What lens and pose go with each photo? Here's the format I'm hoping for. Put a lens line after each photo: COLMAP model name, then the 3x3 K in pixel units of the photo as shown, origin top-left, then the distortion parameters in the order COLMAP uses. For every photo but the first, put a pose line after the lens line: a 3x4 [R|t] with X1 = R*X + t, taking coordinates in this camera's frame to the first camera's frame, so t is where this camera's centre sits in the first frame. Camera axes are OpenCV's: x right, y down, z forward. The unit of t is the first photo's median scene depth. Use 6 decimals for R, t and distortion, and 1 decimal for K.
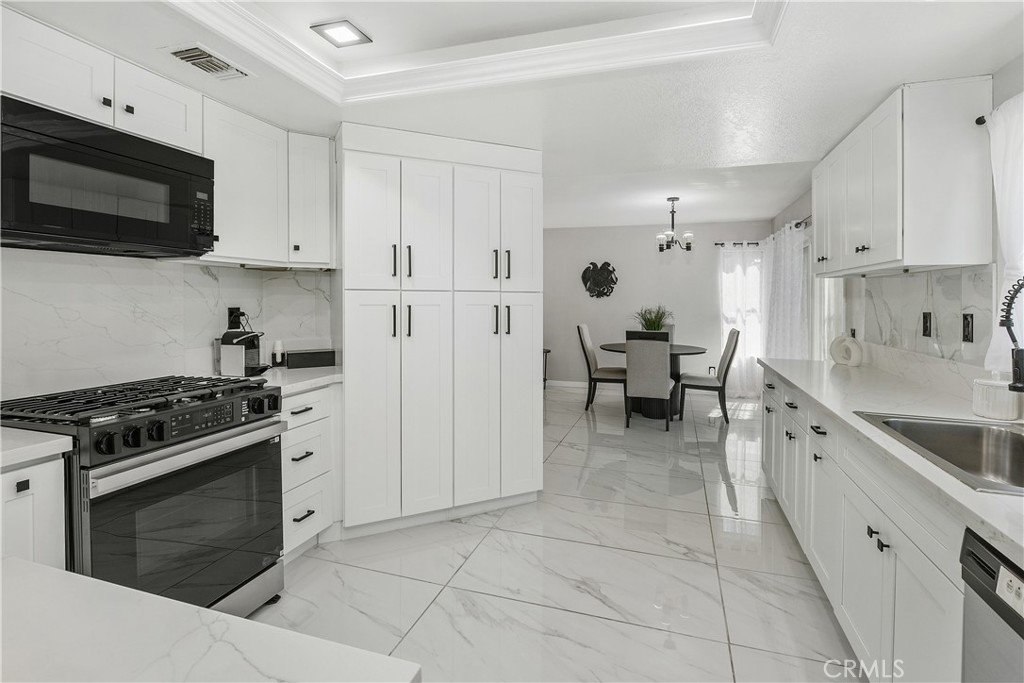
lens RADIAL K [[496.4, 0, 510.5], [0, 496.4, 302.3], [0, 0, 1]] dist [-0.000639, -0.000182]
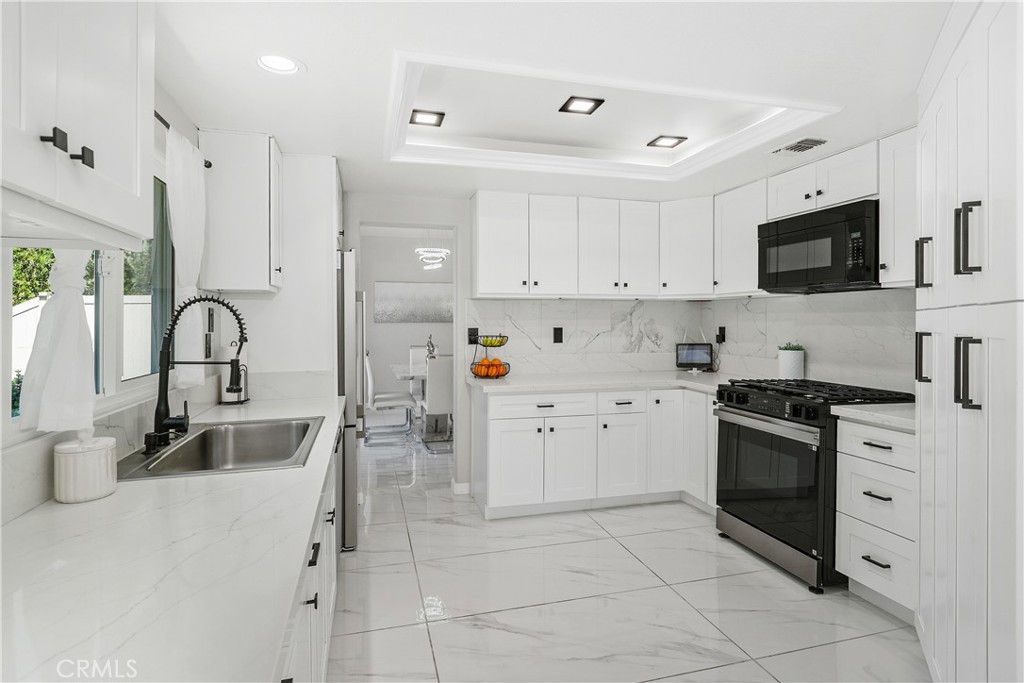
lens RADIAL K [[512.1, 0, 507.1], [0, 512.1, 321.4], [0, 0, 1]] dist [-0.002264, -0.001101]
pose [[-0.831458, -0.003934, -0.555574, 0.787944], [-0.009297, 0.999933, 0.006834, -0.011593], [0.555510, 0.010848, -0.831439, 1.657028]]
